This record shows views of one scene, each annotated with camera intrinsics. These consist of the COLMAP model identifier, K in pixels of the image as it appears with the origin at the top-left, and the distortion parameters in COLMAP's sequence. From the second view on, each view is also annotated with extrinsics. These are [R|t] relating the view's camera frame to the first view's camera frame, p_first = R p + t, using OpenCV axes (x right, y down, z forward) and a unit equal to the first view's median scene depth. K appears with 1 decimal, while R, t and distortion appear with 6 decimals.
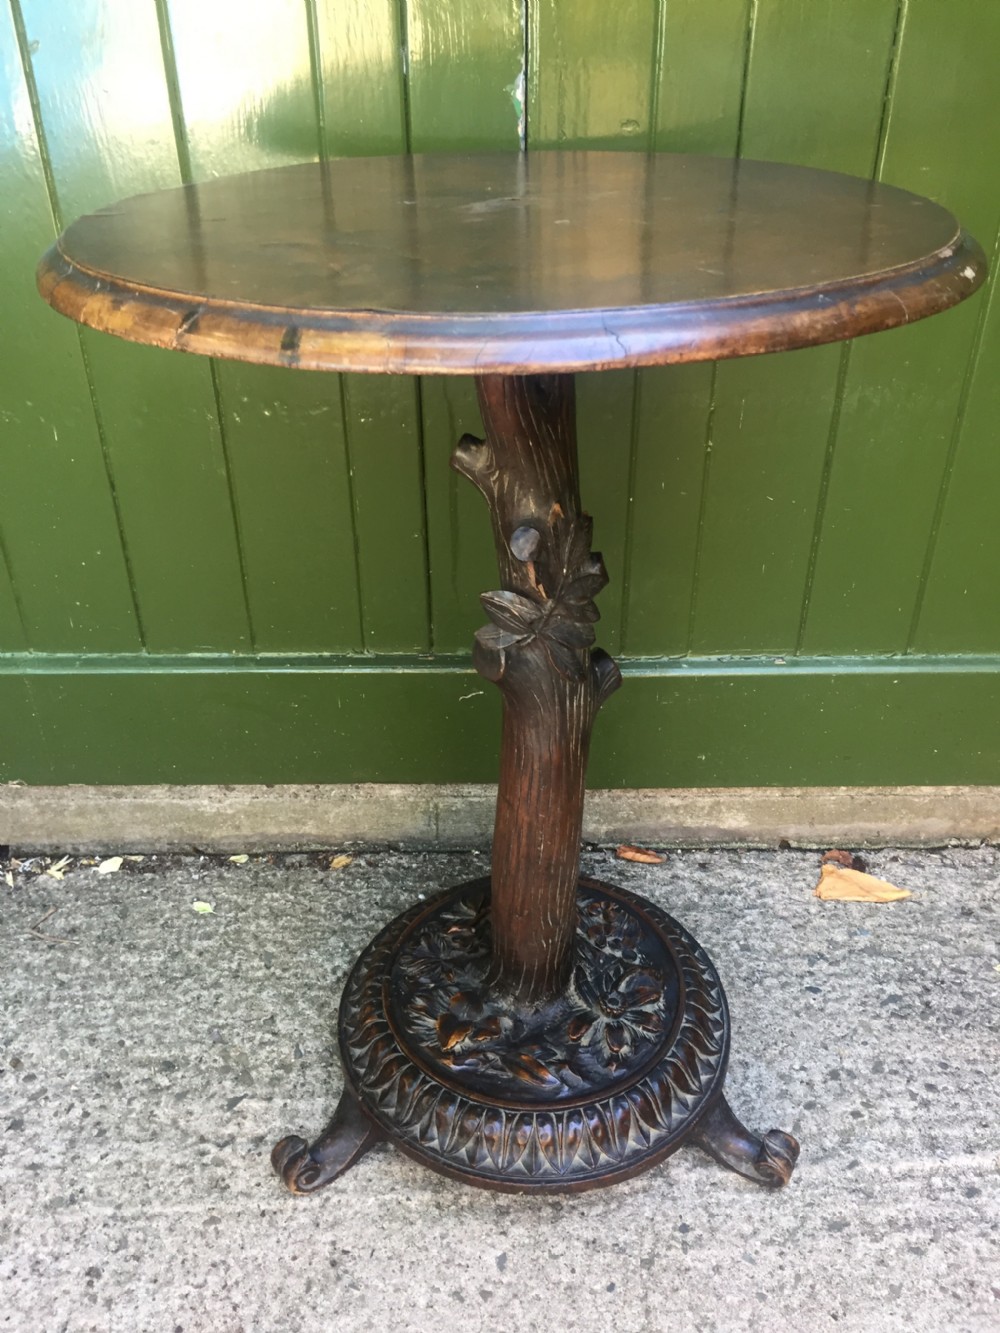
lens RADIAL K [[1153.4, 0, 503.0], [0, 1153.4, 666.3], [0, 0, 1]] dist [0.074307, -0.123779]
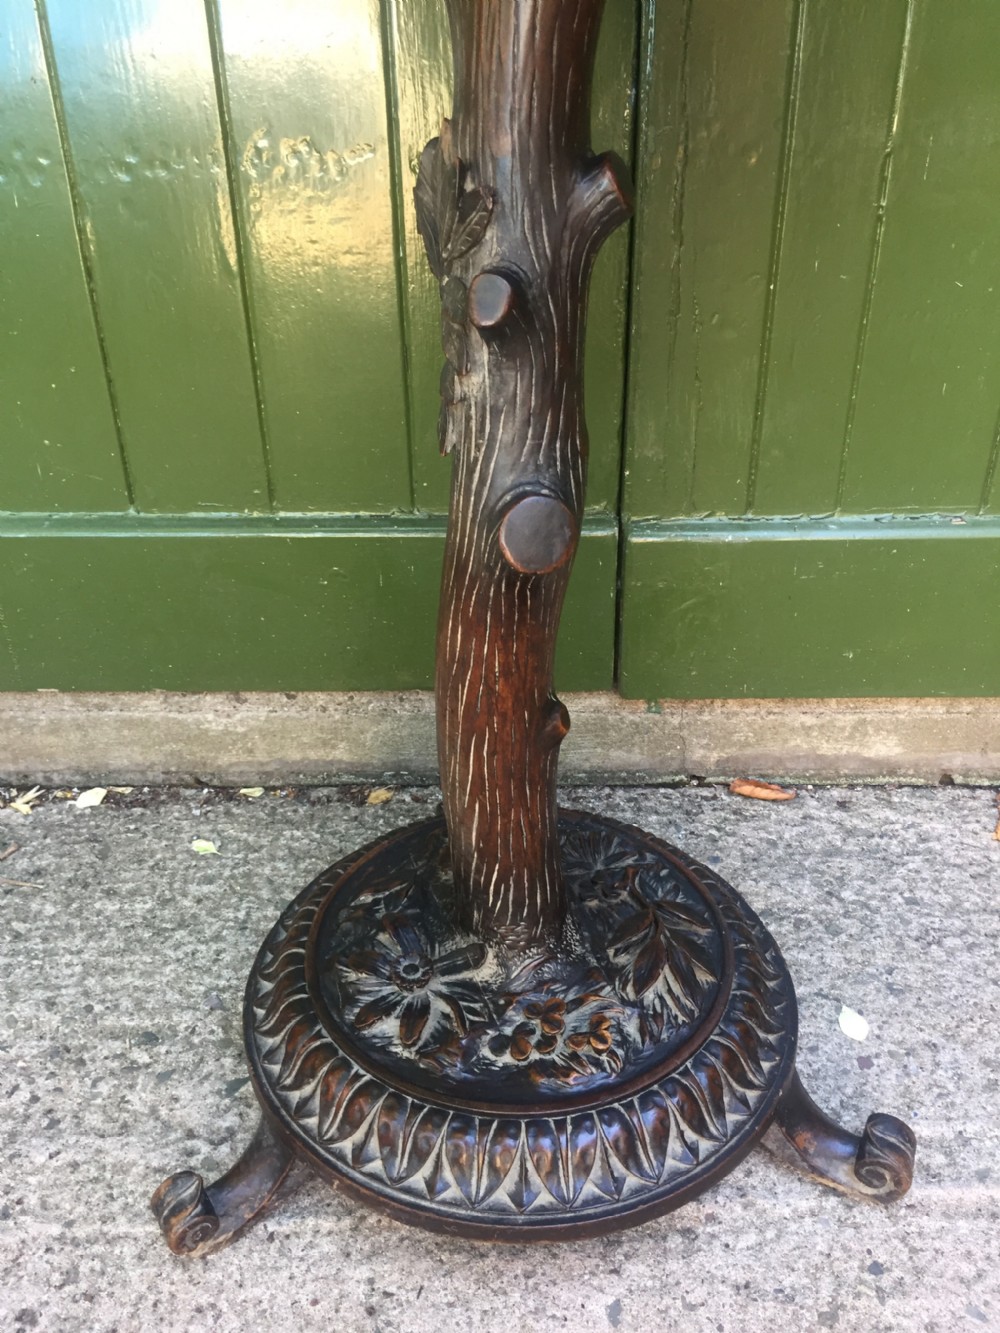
lens RADIAL K [[1153.4, 0, 503.9], [0, 1153.4, 670.3], [0, 0, 1]] dist [0.074307, -0.123779]
pose [[0.999670, 0.004062, -0.025352, -0.042489], [-0.004974, 0.999338, -0.036027, 0.132366], [0.025189, 0.036141, 0.999029, 0.250949]]
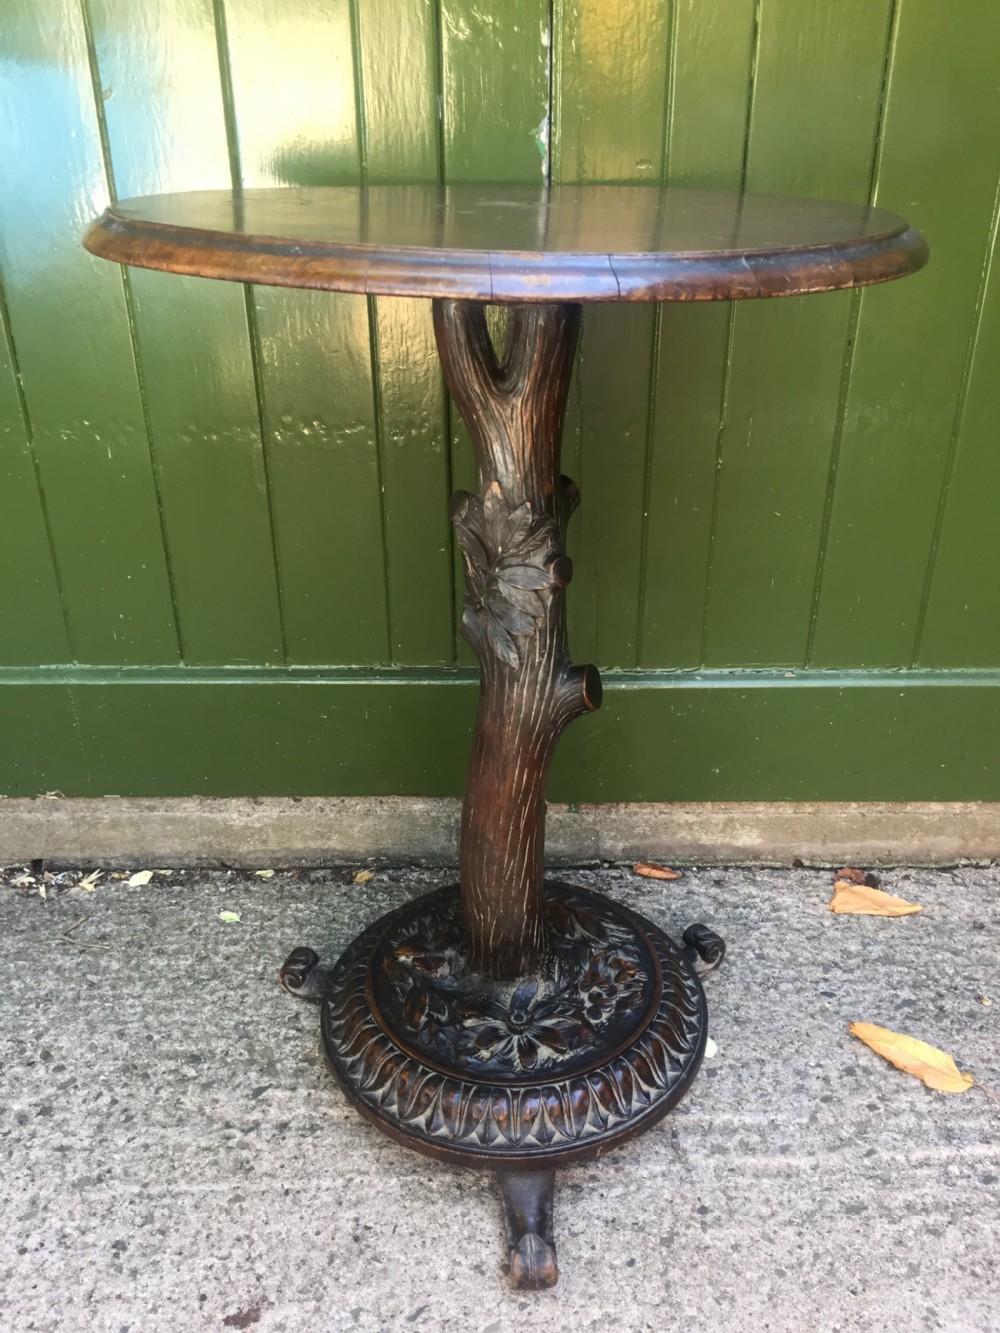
lens RADIAL K [[1153.4, 0, 503.7], [0, 1153.4, 666.5], [0, 0, 1]] dist [0.074307, -0.123779]
pose [[0.999930, 0.004032, -0.011114, -0.006740], [-0.005049, 0.995652, -0.093018, 0.093447], [0.010691, 0.093067, 0.995602, -0.043889]]
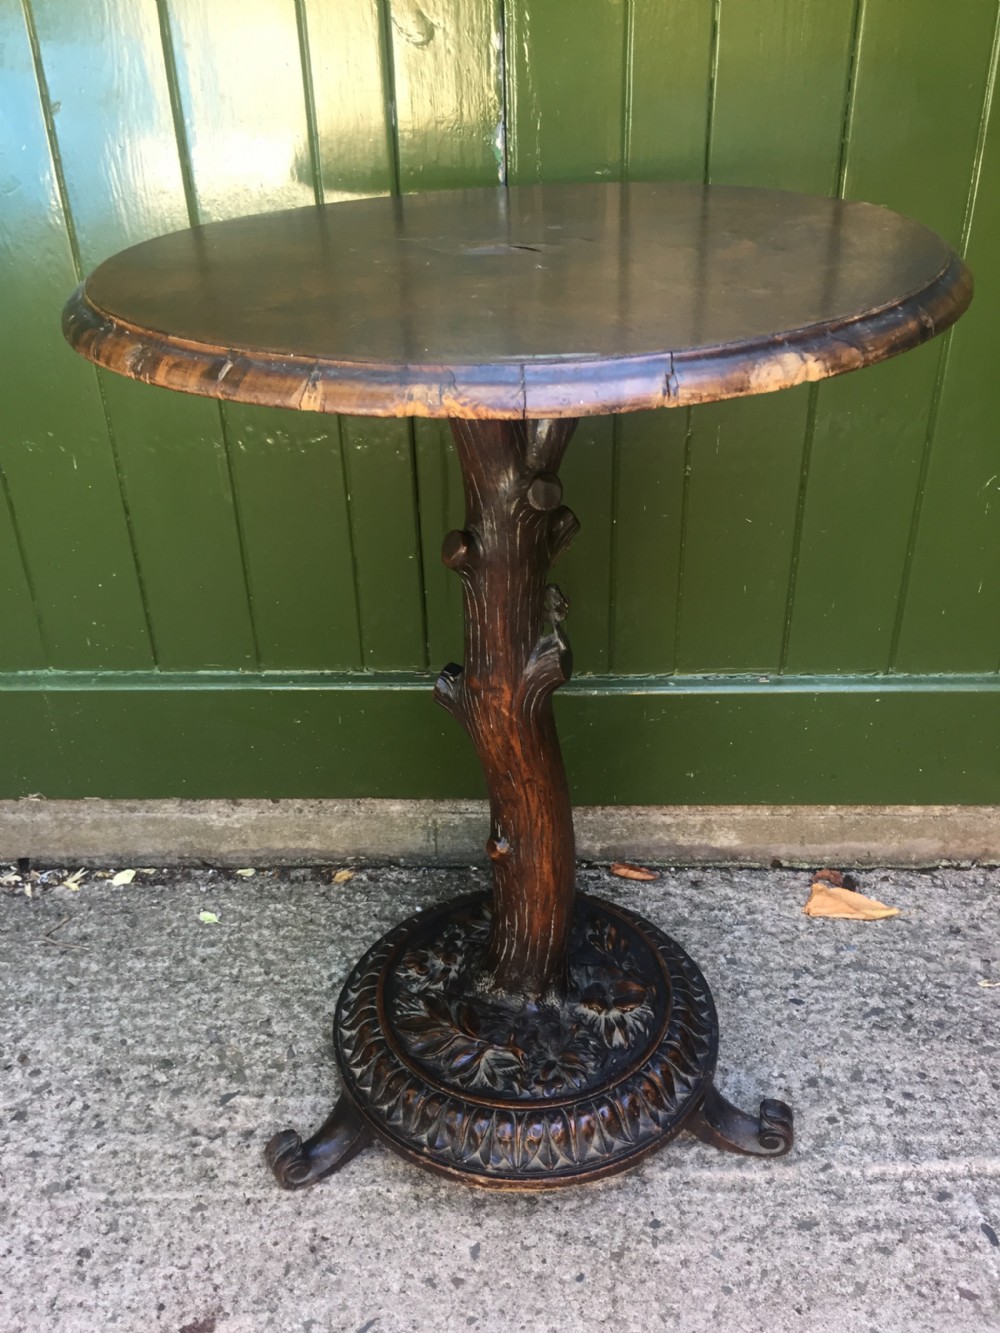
lens RADIAL K [[1153.4, 0, 506.2], [0, 1153.4, 667.0], [0, 0, 1]] dist [0.074307, -0.123779]
pose [[0.999167, 0.002230, -0.040755, 0.056398], [-0.004282, 0.998723, -0.050333, 0.040005], [0.040591, 0.050466, 0.997901, -0.042754]]
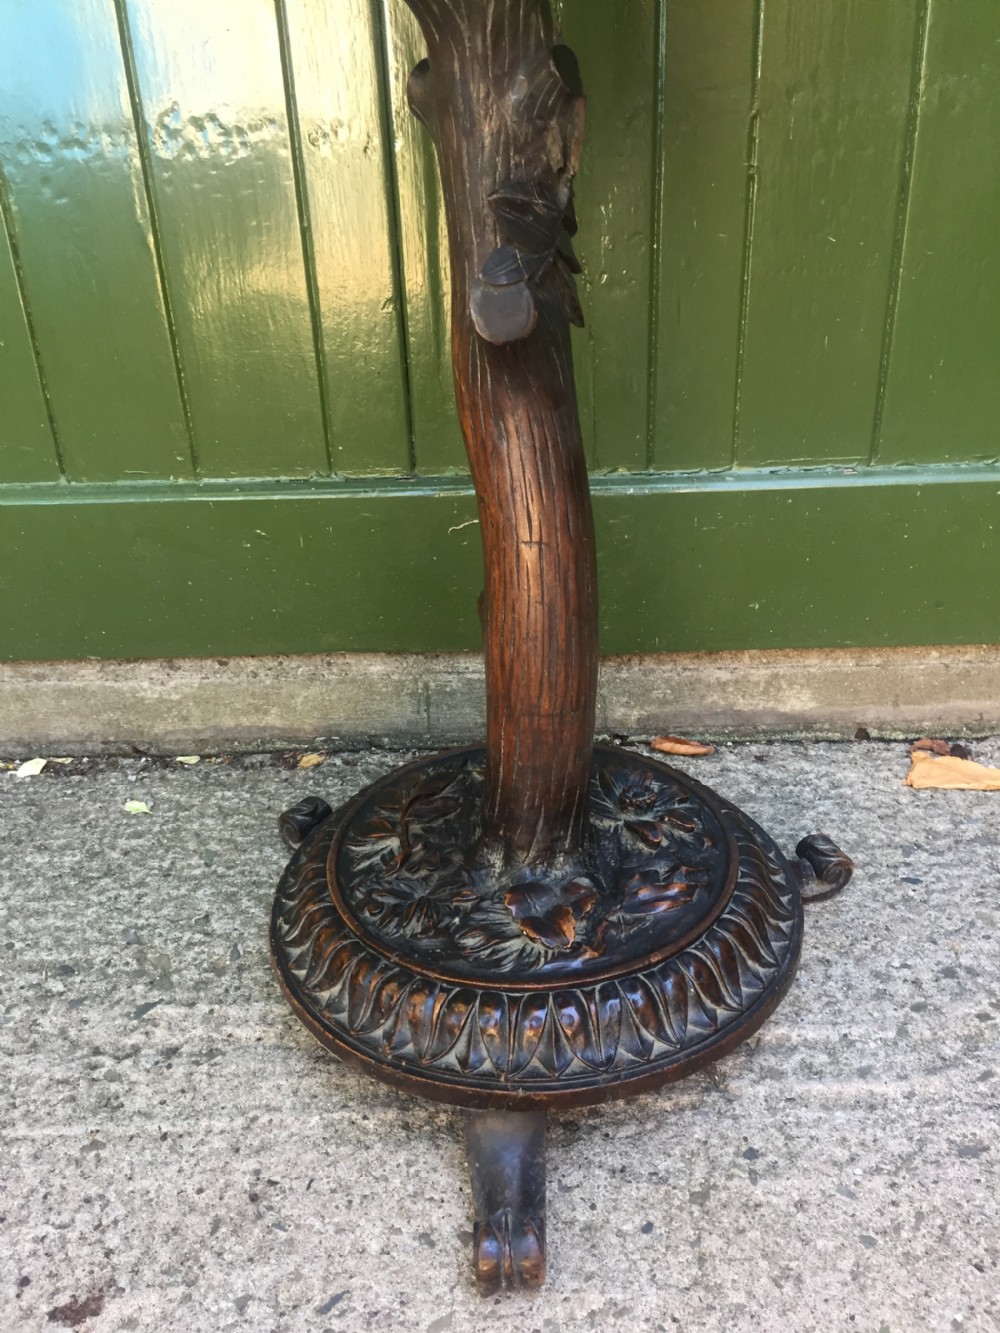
lens RADIAL K [[1153.4, 0, 503.1], [0, 1153.4, 669.0], [0, 0, 1]] dist [0.074307, -0.123779]
pose [[0.999105, -0.017218, -0.038623, 0.032539], [0.013438, 0.995283, -0.096082, 0.220542], [0.040096, 0.095477, 0.994624, 0.227876]]
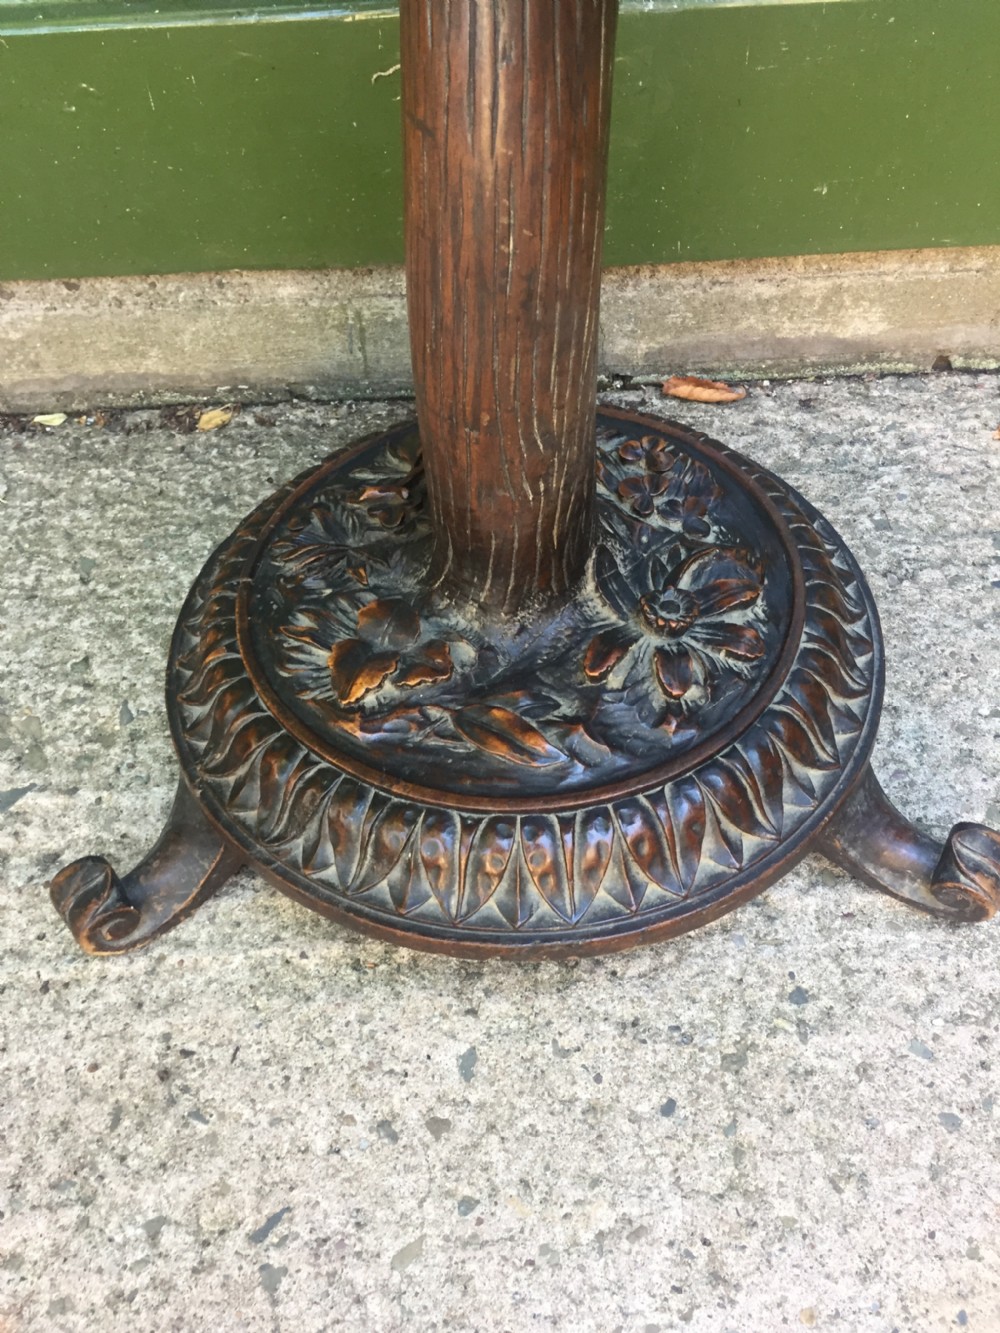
lens RADIAL K [[1153.4, 0, 498.5], [0, 1153.4, 670.5], [0, 0, 1]] dist [0.074307, -0.123779]
pose [[0.999164, -0.030696, -0.027017, 0.028482], [0.037239, 0.955990, 0.291026, 0.146352], [0.016895, -0.291788, 0.956334, 0.445801]]
